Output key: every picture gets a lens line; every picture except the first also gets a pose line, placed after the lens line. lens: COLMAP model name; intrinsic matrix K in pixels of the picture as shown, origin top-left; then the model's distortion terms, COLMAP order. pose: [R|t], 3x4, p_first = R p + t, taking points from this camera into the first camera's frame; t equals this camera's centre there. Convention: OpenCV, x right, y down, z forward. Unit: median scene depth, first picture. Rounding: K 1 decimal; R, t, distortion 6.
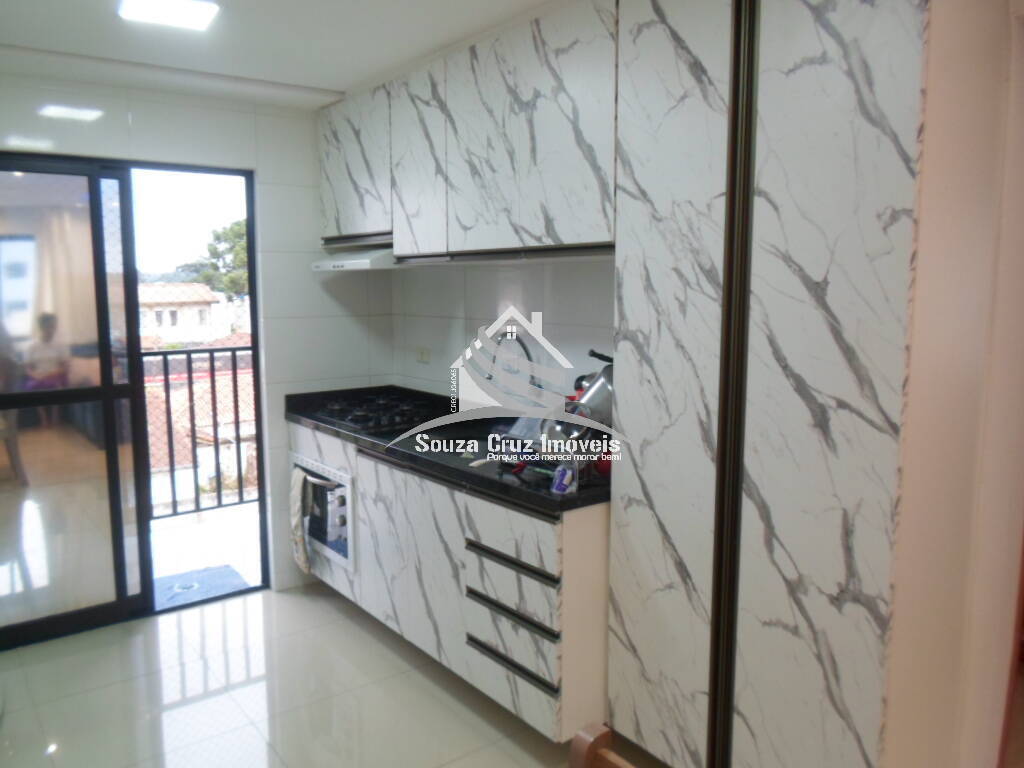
lens RADIAL K [[791.1, 0, 508.0], [0, 791.1, 367.2], [0, 0, 1]] dist [0.003865, -0.022057]
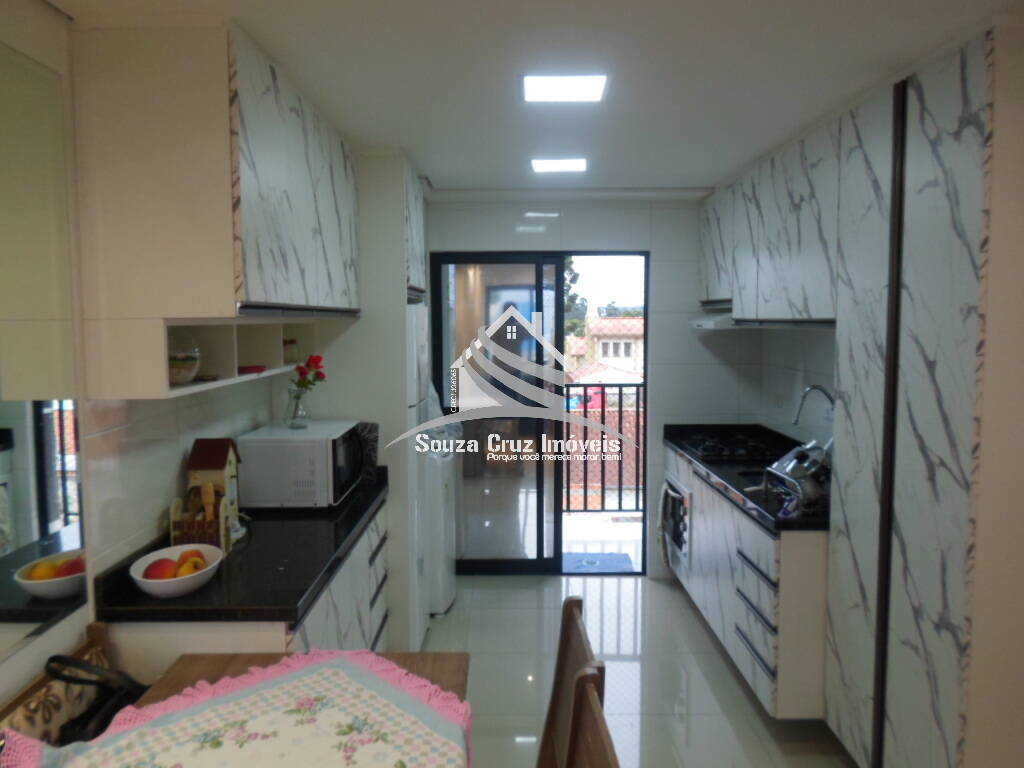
lens RADIAL K [[791.1, 0, 510.0], [0, 791.1, 366.7], [0, 0, 1]] dist [0.003865, -0.022057]
pose [[0.797855, 0.041646, -0.601409, 0.445036], [-0.068861, 0.997377, -0.022289, -0.019606], [0.598904, 0.059197, 0.798630, -0.268642]]
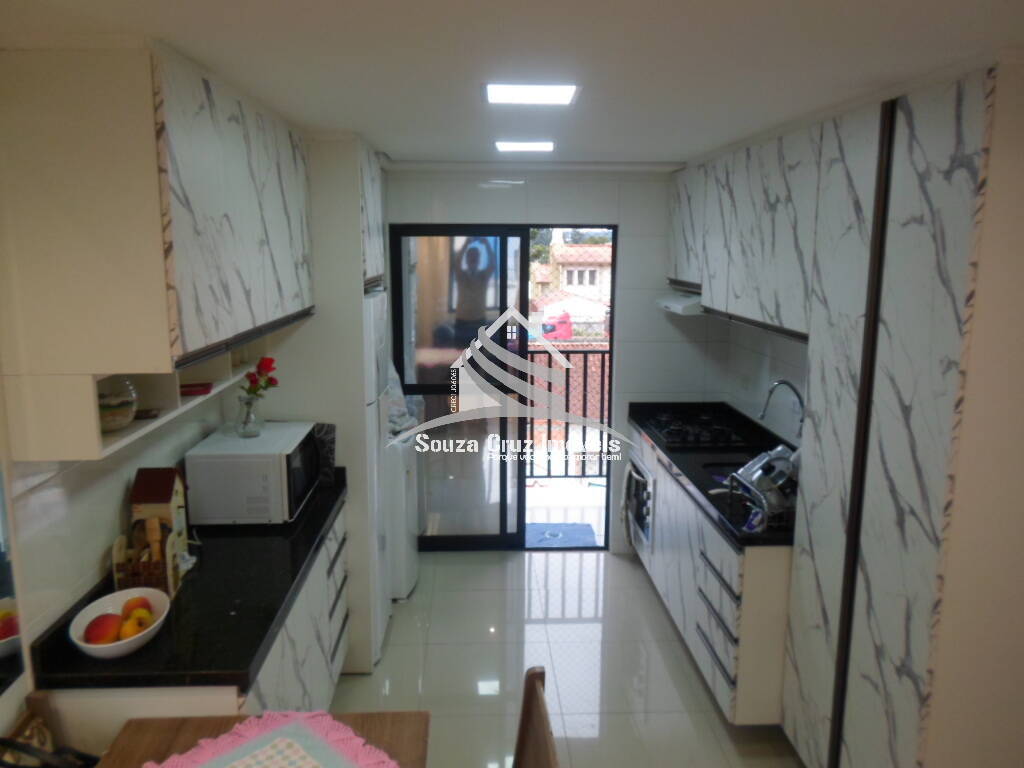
lens RADIAL K [[791.1, 0, 509.7], [0, 791.1, 367.9], [0, 0, 1]] dist [0.003865, -0.022057]
pose [[0.823486, 0.099808, -0.558488, 0.408486], [-0.072664, 0.994851, 0.070648, -0.149840], [0.562664, -0.017596, 0.826499, -0.229001]]
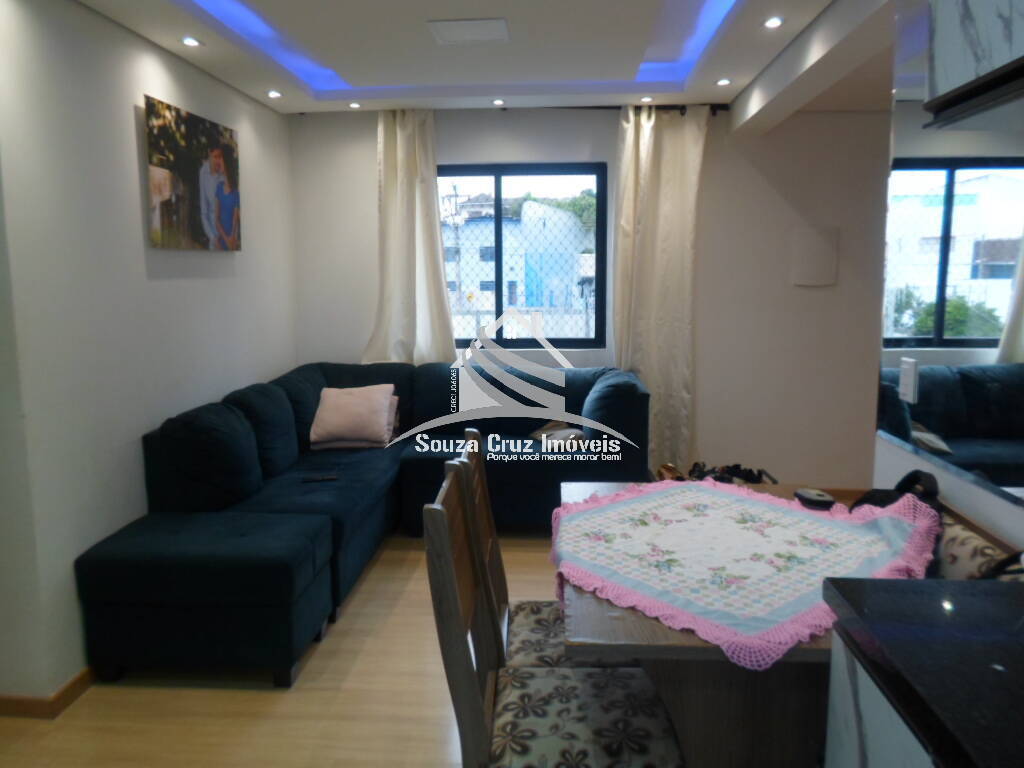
lens RADIAL K [[791.1, 0, 507.5], [0, 791.1, 380.7], [0, 0, 1]] dist [0.003865, -0.022057]
pose [[-0.752293, -0.077097, 0.654302, -0.407798], [0.086547, 0.972958, 0.214153, -0.045394], [-0.653119, 0.217734, -0.725277, 0.792987]]
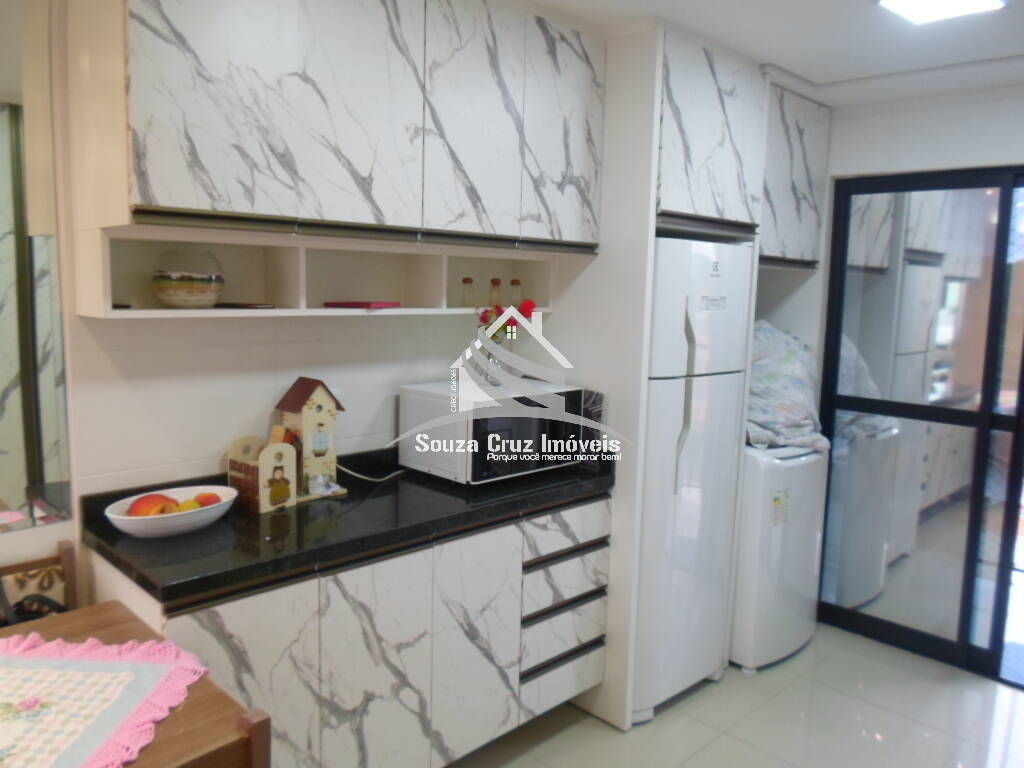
lens RADIAL K [[791.1, 0, 507.6], [0, 791.1, 367.6], [0, 0, 1]] dist [0.003865, -0.022057]
pose [[0.130029, 0.122229, -0.983947, 0.451170], [-0.140773, 0.984595, 0.103706, -0.063602], [0.981466, 0.125029, 0.145233, 0.442490]]
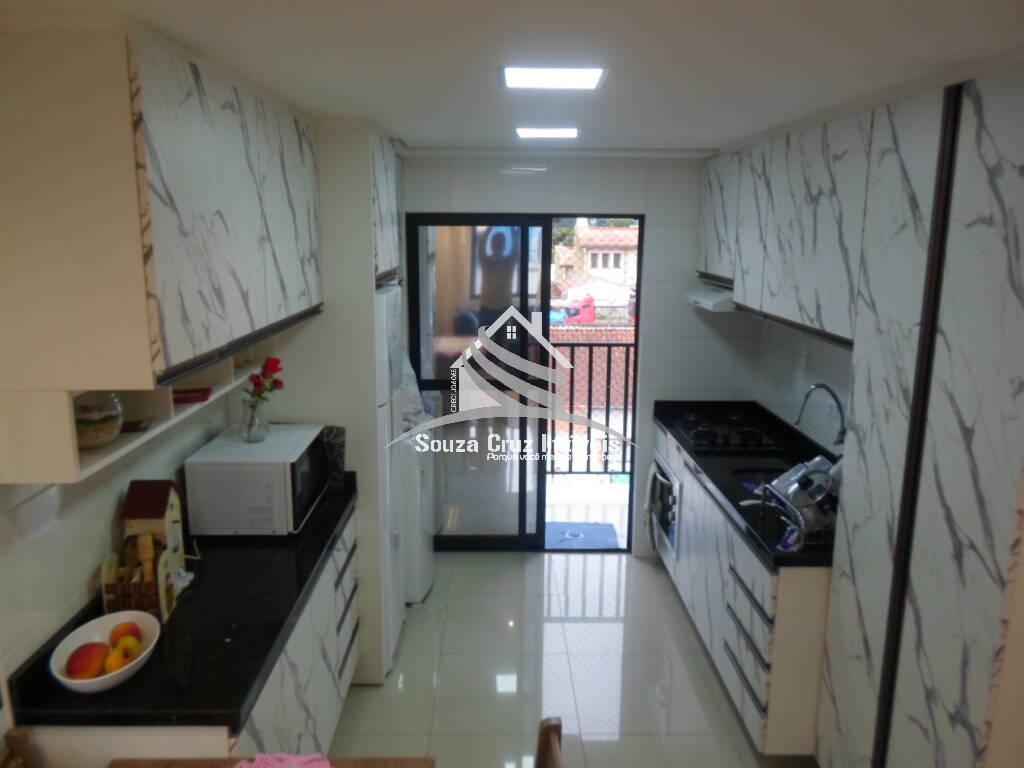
lens RADIAL K [[791.1, 0, 509.2], [0, 791.1, 368.1], [0, 0, 1]] dist [0.003865, -0.022057]
pose [[0.805690, 0.119247, -0.580210, 0.367007], [-0.078289, 0.992371, 0.095241, -0.176049], [0.587140, -0.031311, 0.808879, -0.160611]]
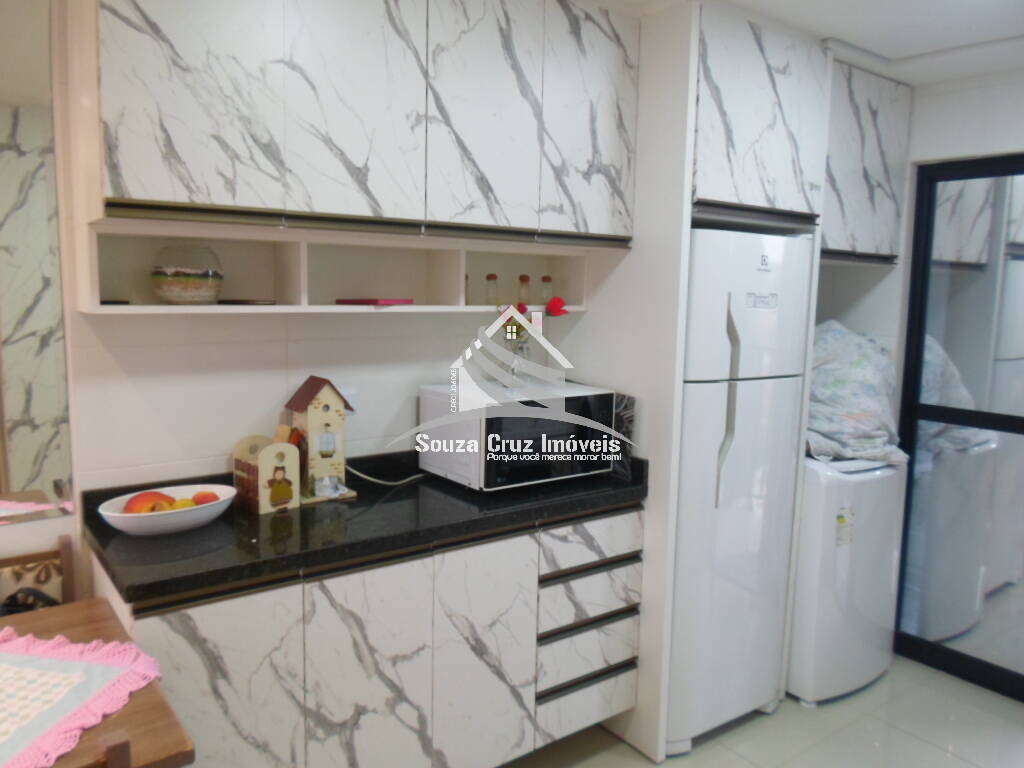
lens RADIAL K [[791.1, 0, 507.1], [0, 791.1, 367.0], [0, 0, 1]] dist [0.003865, -0.022057]
pose [[-0.005840, 0.116883, -0.993129, 0.404489], [-0.135342, 0.983915, 0.116595, -0.068499], [0.990782, 0.135093, 0.010073, 0.556399]]
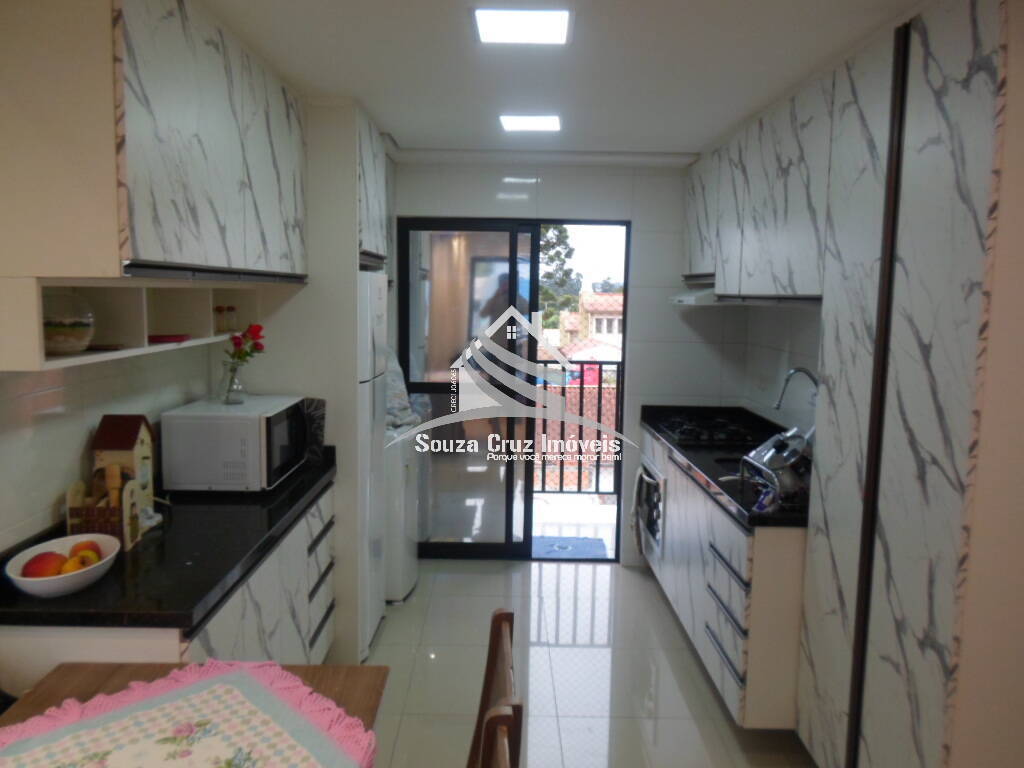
lens RADIAL K [[791.1, 0, 509.8], [0, 791.1, 367.4], [0, 0, 1]] dist [0.003865, -0.022057]
pose [[0.801110, 0.077859, -0.593432, 0.423599], [-0.088659, 0.996001, 0.010990, -0.028193], [0.591915, 0.043809, 0.804809, -0.145015]]
